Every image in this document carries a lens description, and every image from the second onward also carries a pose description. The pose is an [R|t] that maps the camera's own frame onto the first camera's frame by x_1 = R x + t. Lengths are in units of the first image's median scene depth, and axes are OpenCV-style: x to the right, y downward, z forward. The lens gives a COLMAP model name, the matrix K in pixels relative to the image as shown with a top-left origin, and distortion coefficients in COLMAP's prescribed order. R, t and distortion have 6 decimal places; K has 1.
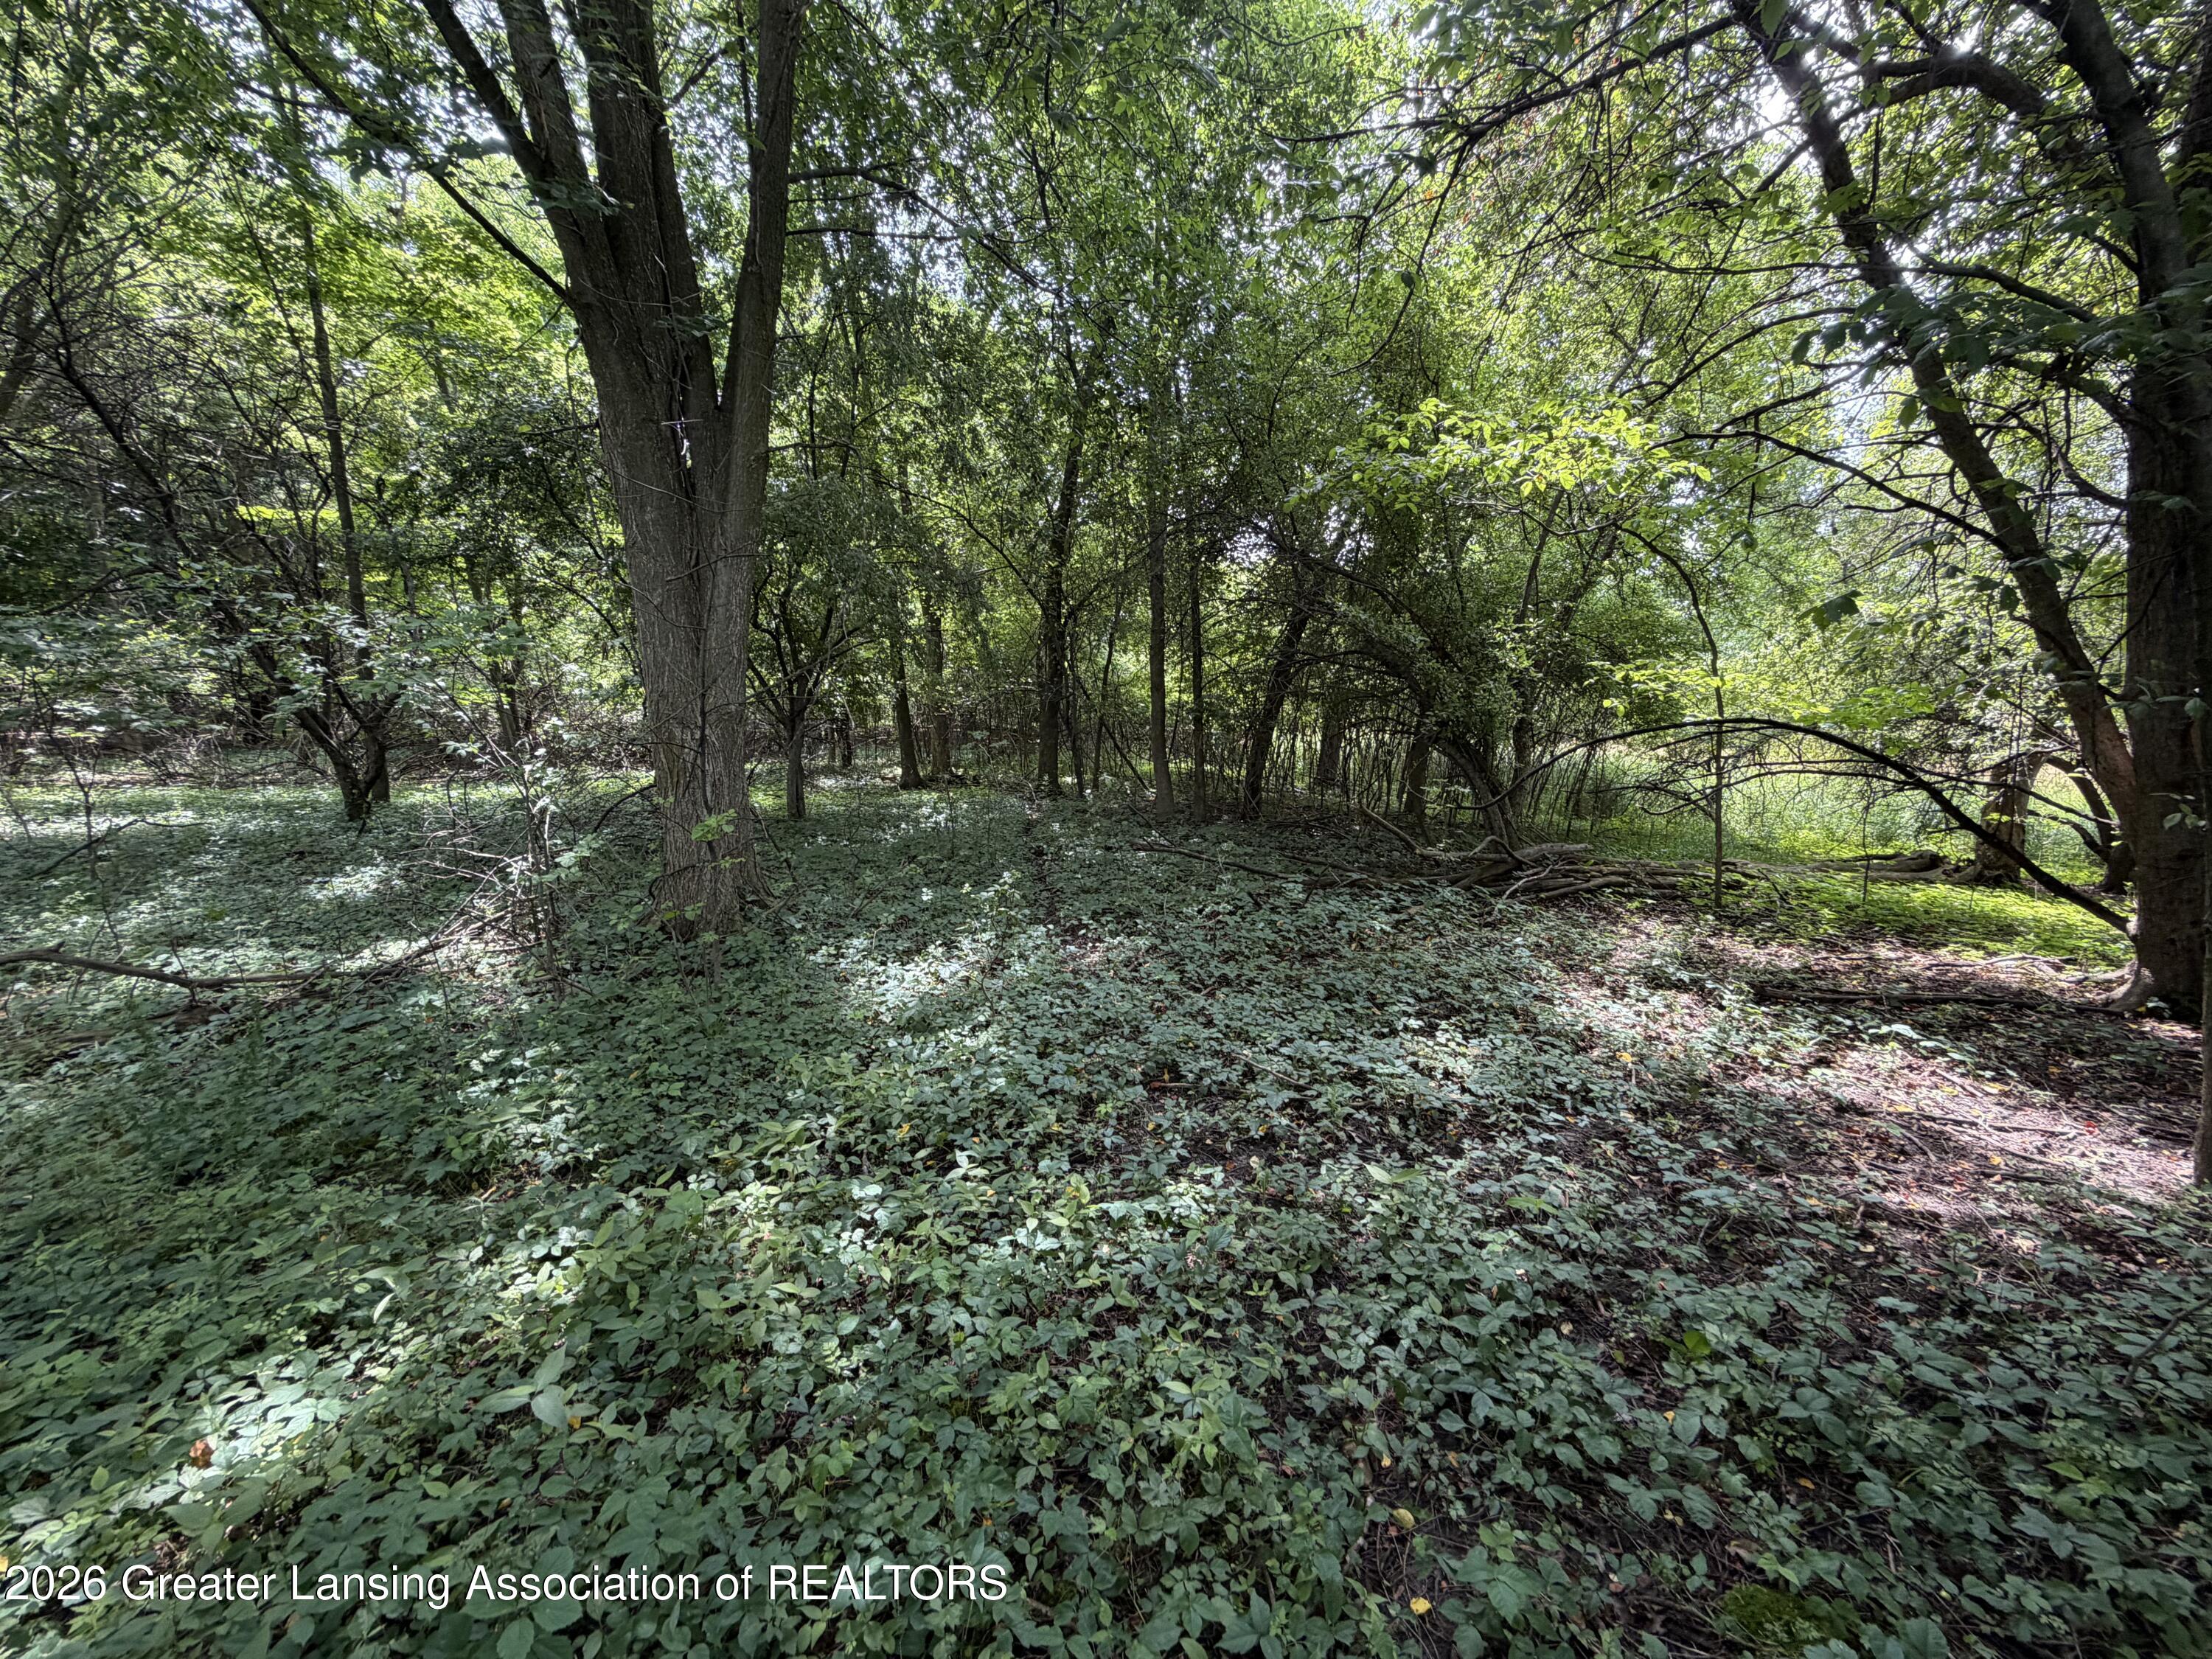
lens RADIAL K [[887.2, 0, 1107.2], [0, 887.2, 830.0], [0, 0, 1]] dist [0.003225, 0.000322]
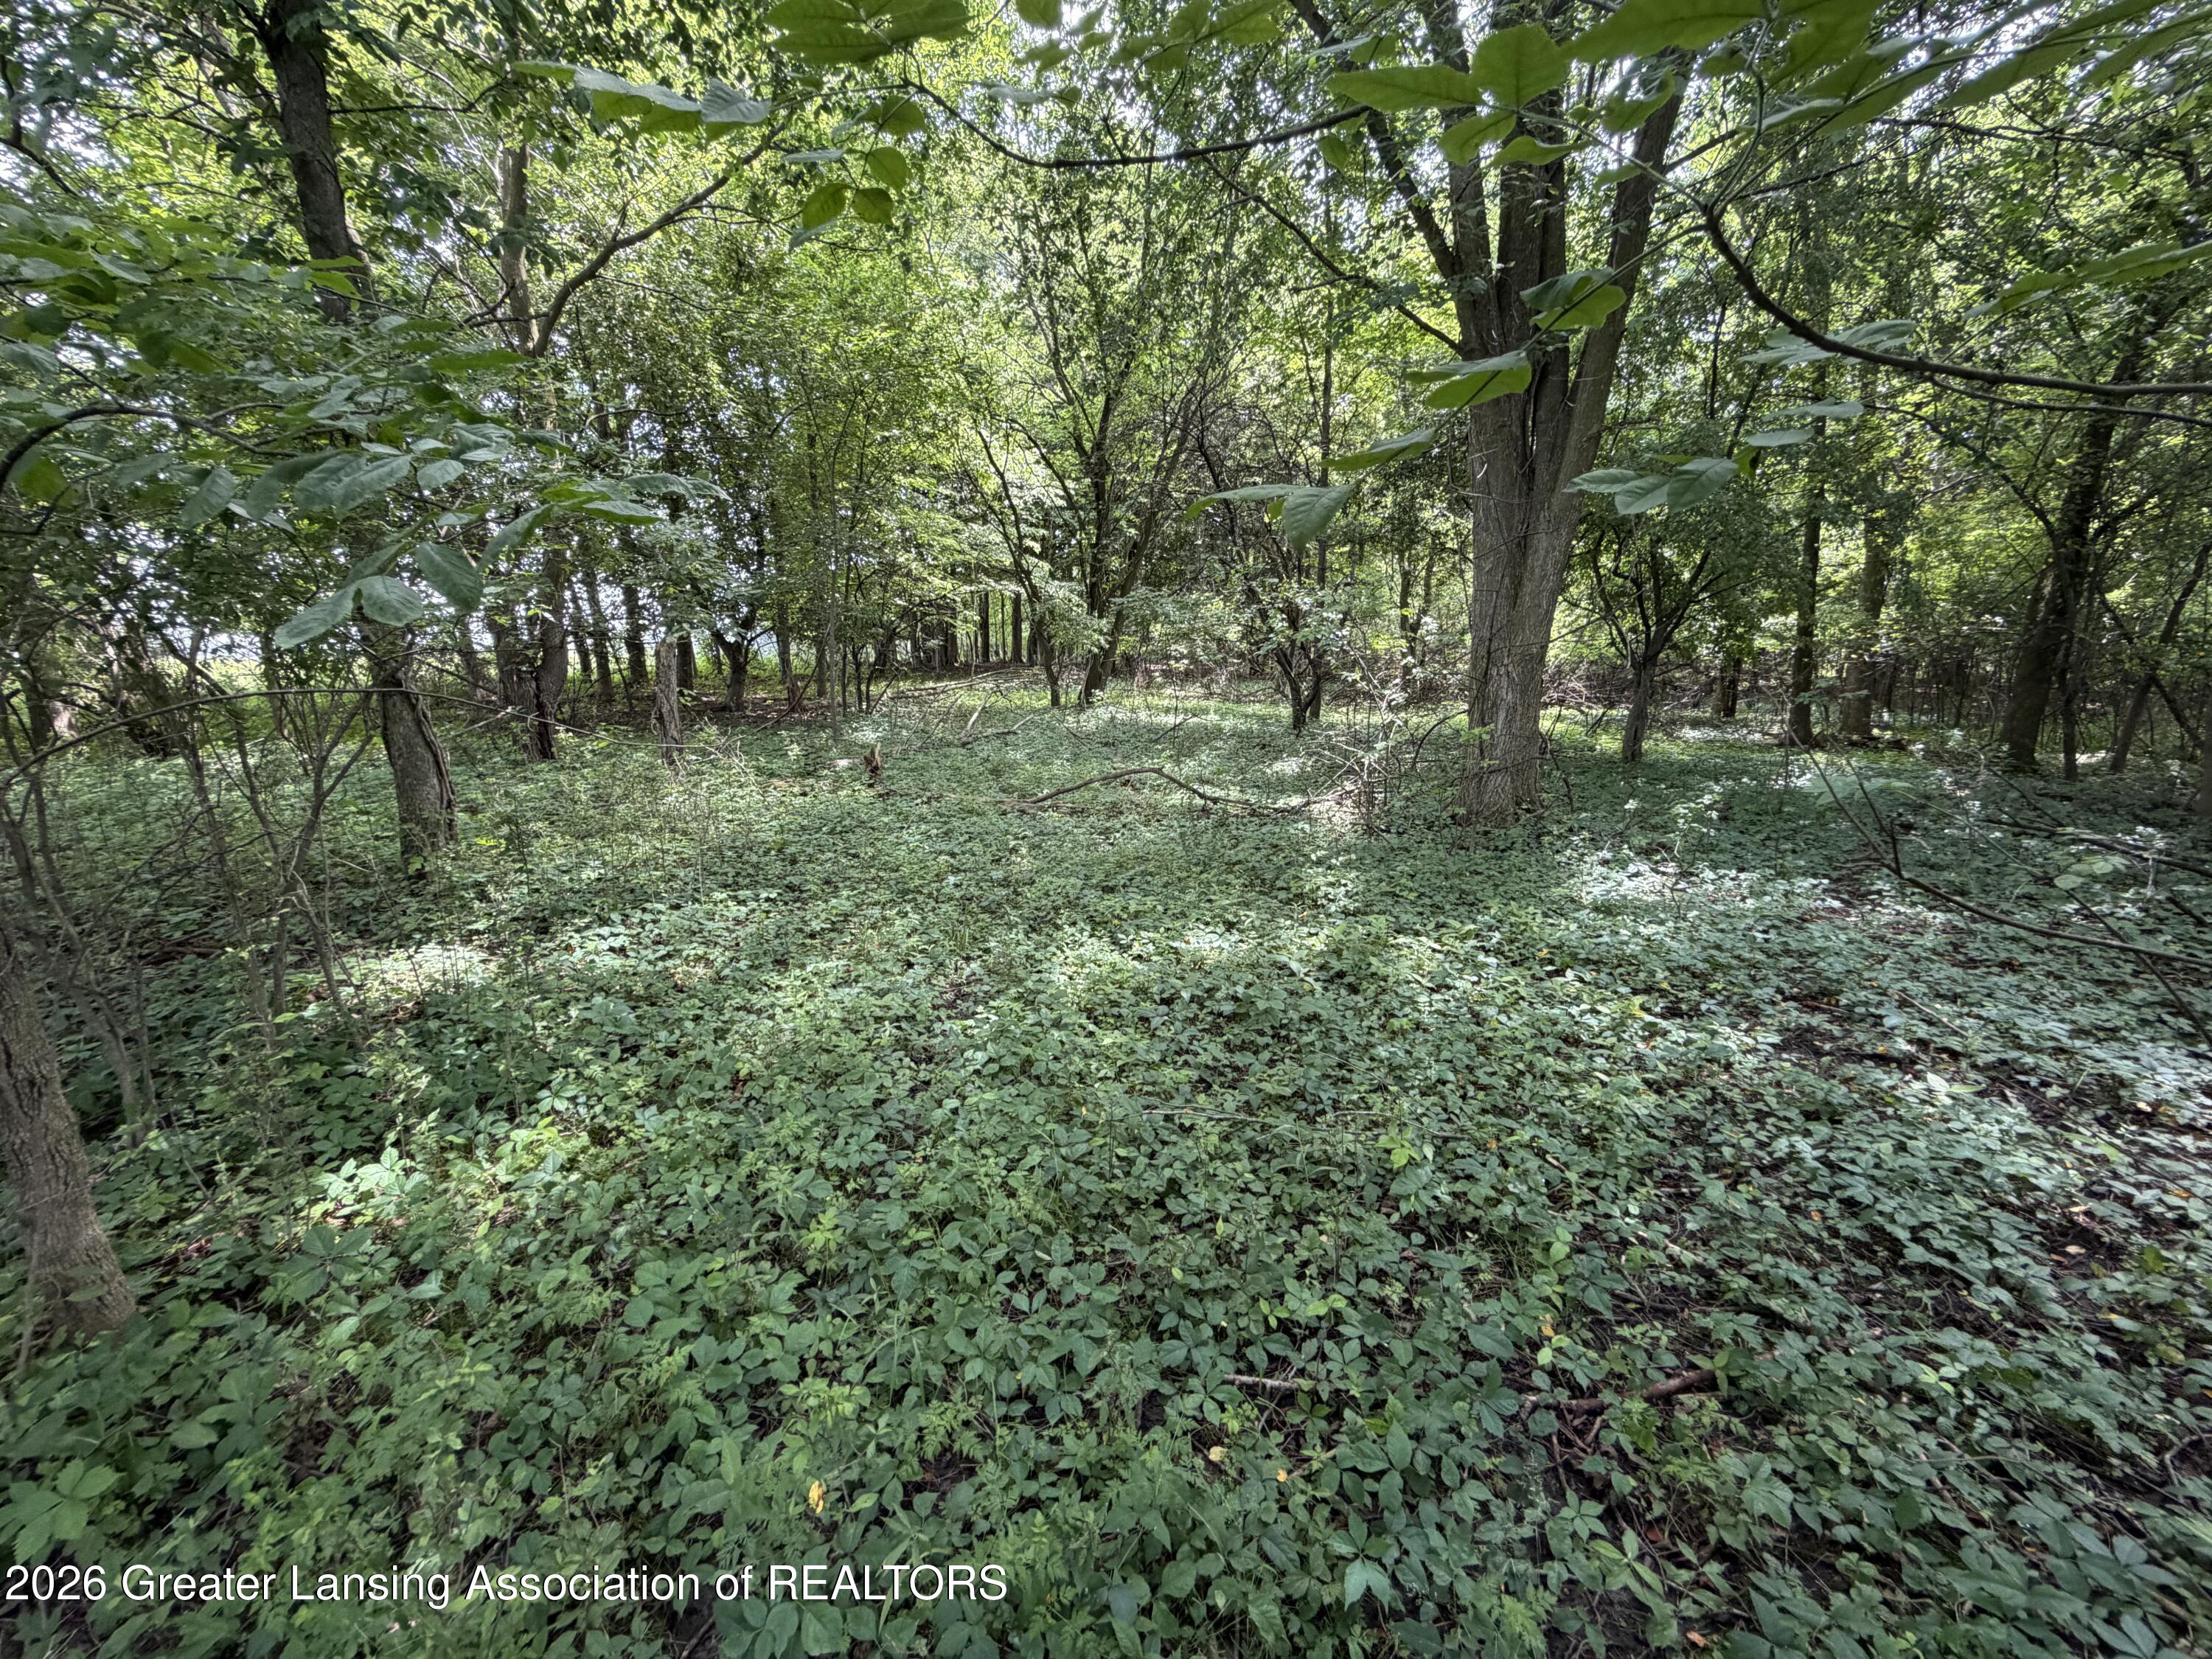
lens RADIAL K [[887.2, 0, 1105.9], [0, 887.2, 829.9], [0, 0, 1]] dist [0.003225, 0.000322]
pose [[0.599707, 0.164425, -0.783145, 0.136062], [-0.117530, 0.986148, 0.117046, 0.020549], [0.791541, 0.021849, 0.610725, -0.130452]]
